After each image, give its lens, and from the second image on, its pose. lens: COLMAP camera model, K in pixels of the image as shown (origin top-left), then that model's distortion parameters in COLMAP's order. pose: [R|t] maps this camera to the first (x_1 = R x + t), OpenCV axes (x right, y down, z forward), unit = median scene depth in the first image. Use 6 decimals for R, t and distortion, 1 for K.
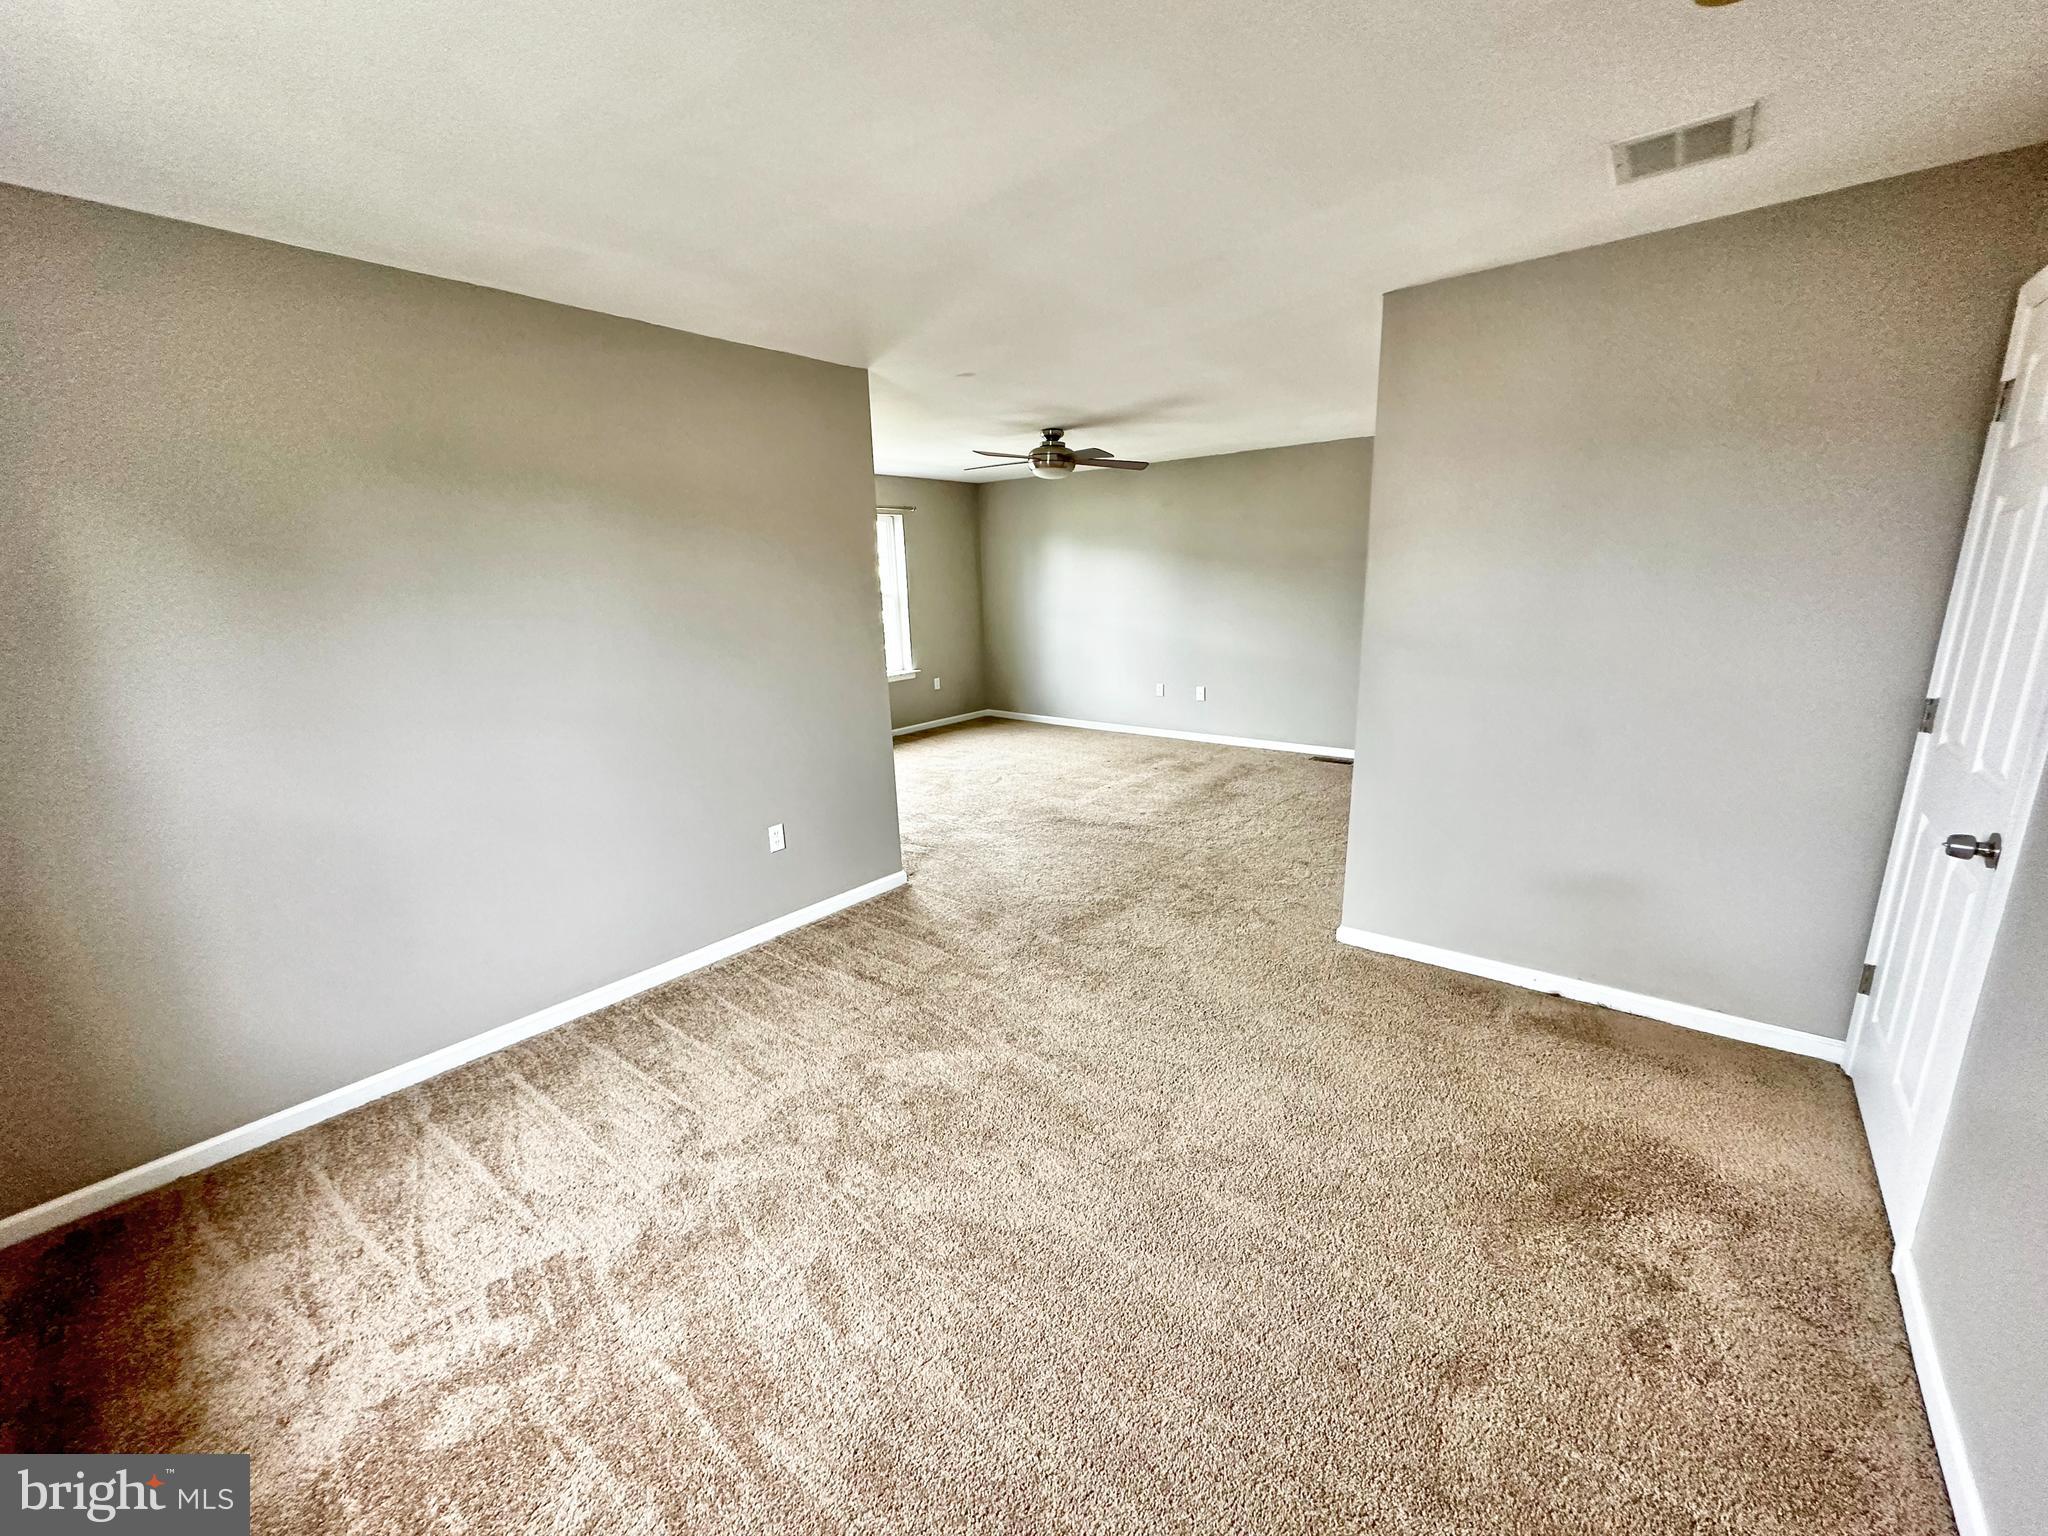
lens RADIAL K [[819.6, 0, 1014.8], [0, 819.6, 767.6], [0, 0, 1]] dist [0.001180, -0.000062]
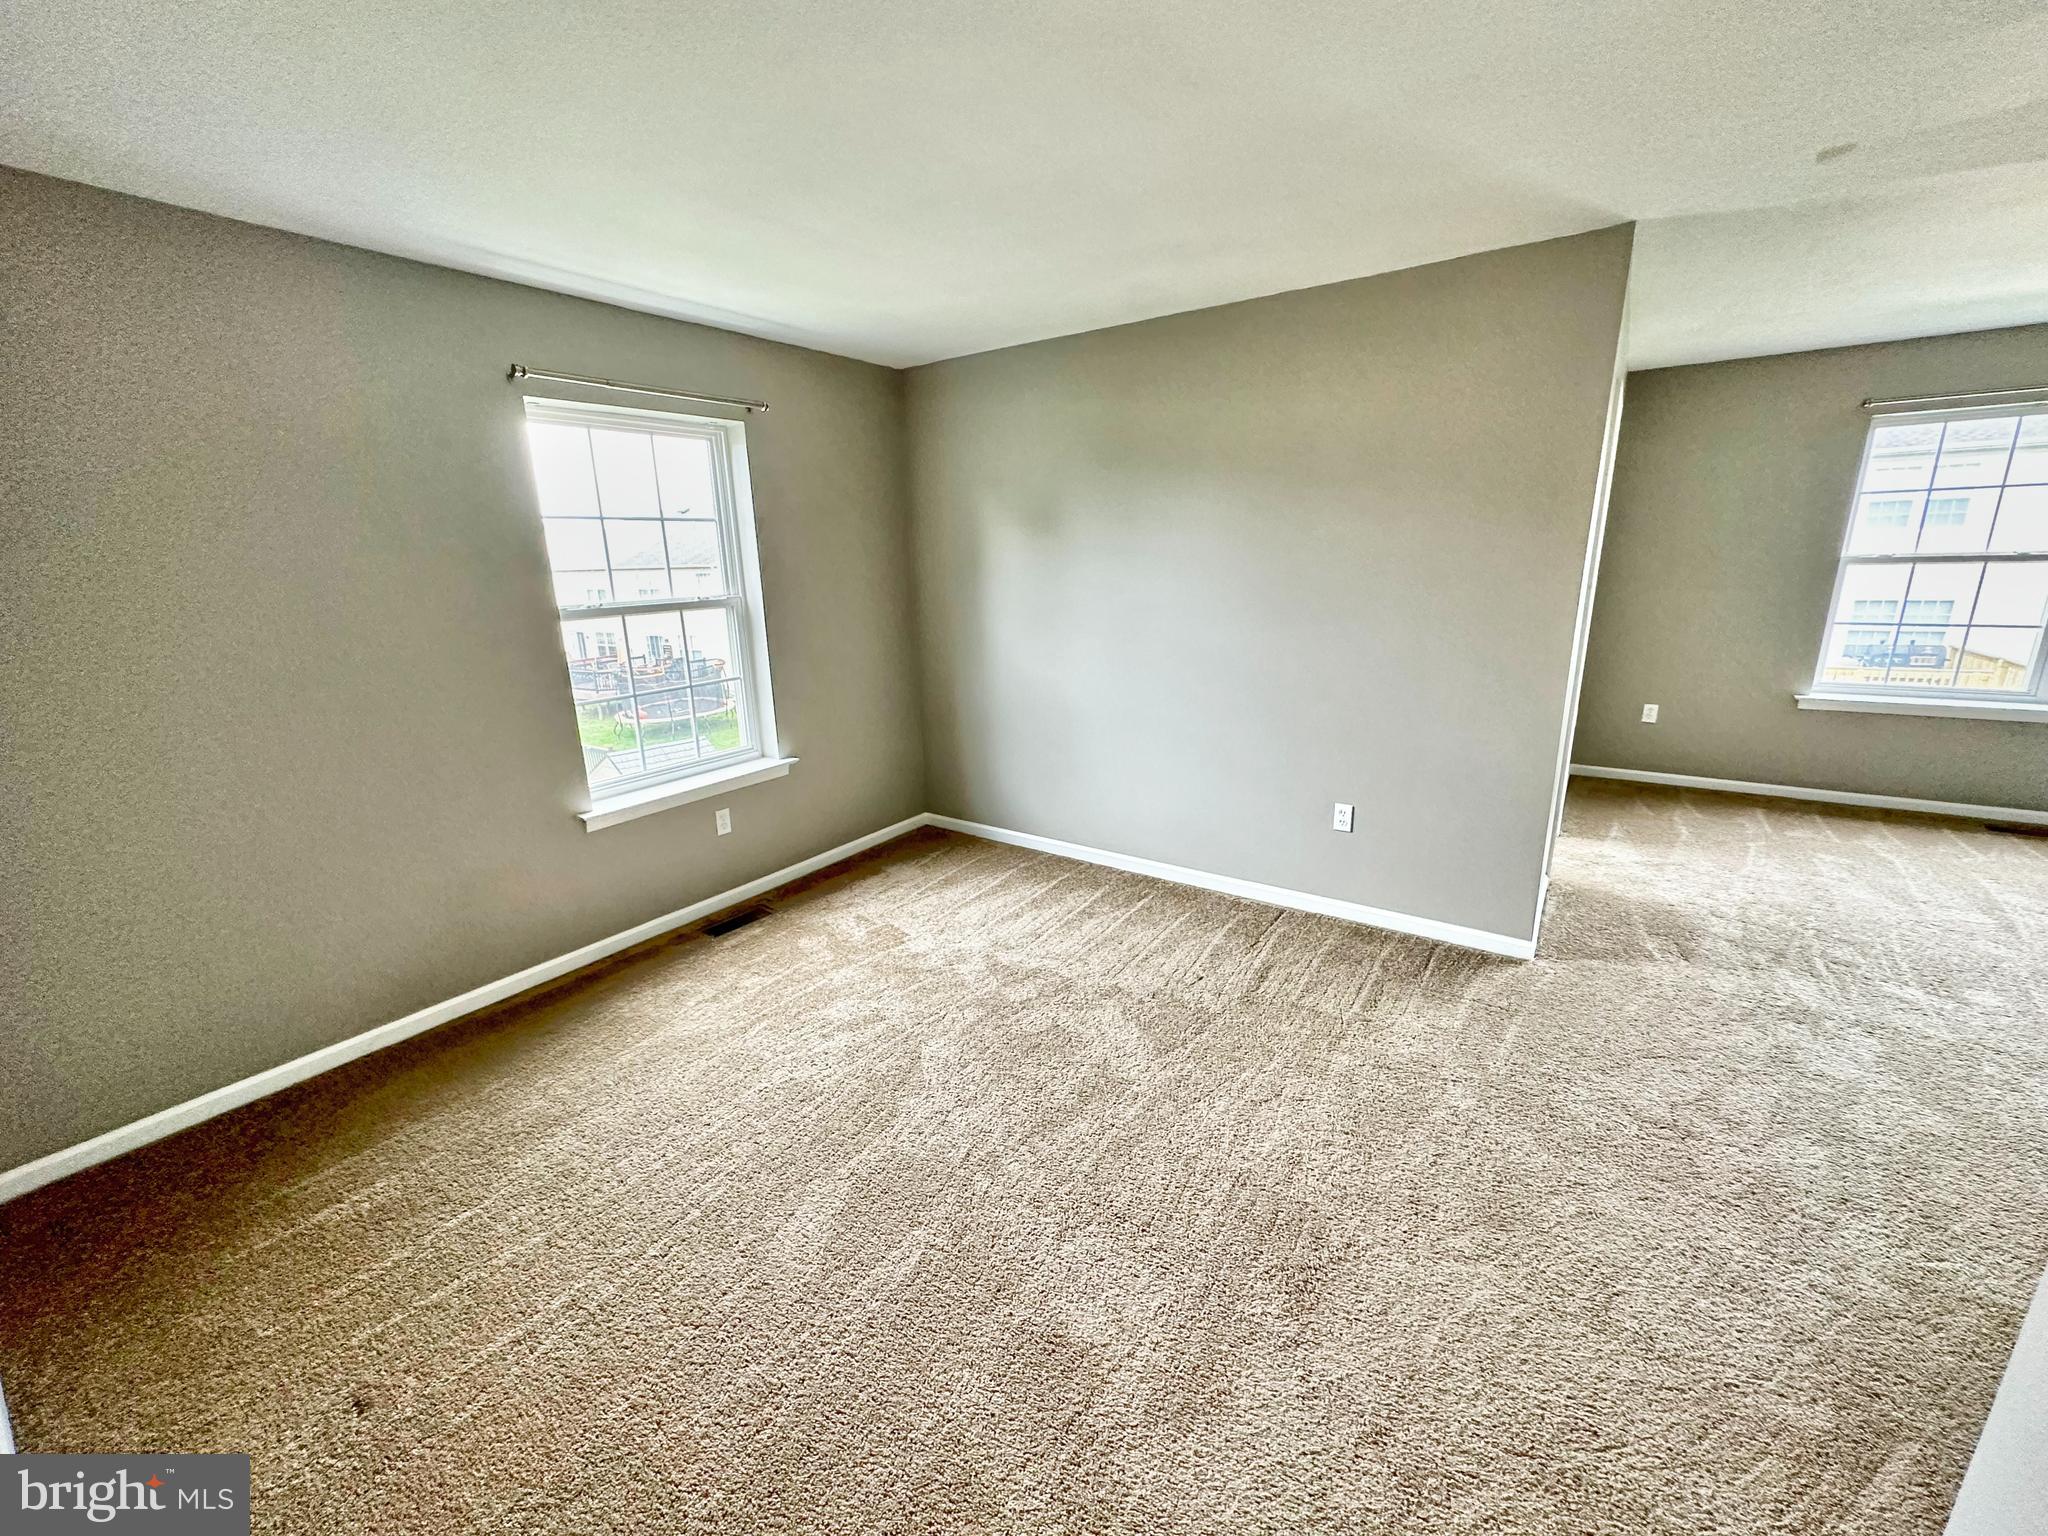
lens RADIAL K [[819.6, 0, 1014.8], [0, 819.6, 767.6], [0, 0, 1]] dist [0.001180, -0.000062]
pose [[0.092099, 0.294979, -0.951055, 0.801637], [-0.209826, 0.939417, 0.271051, -0.209772], [0.973392, 0.174592, 0.148413, 0.698084]]
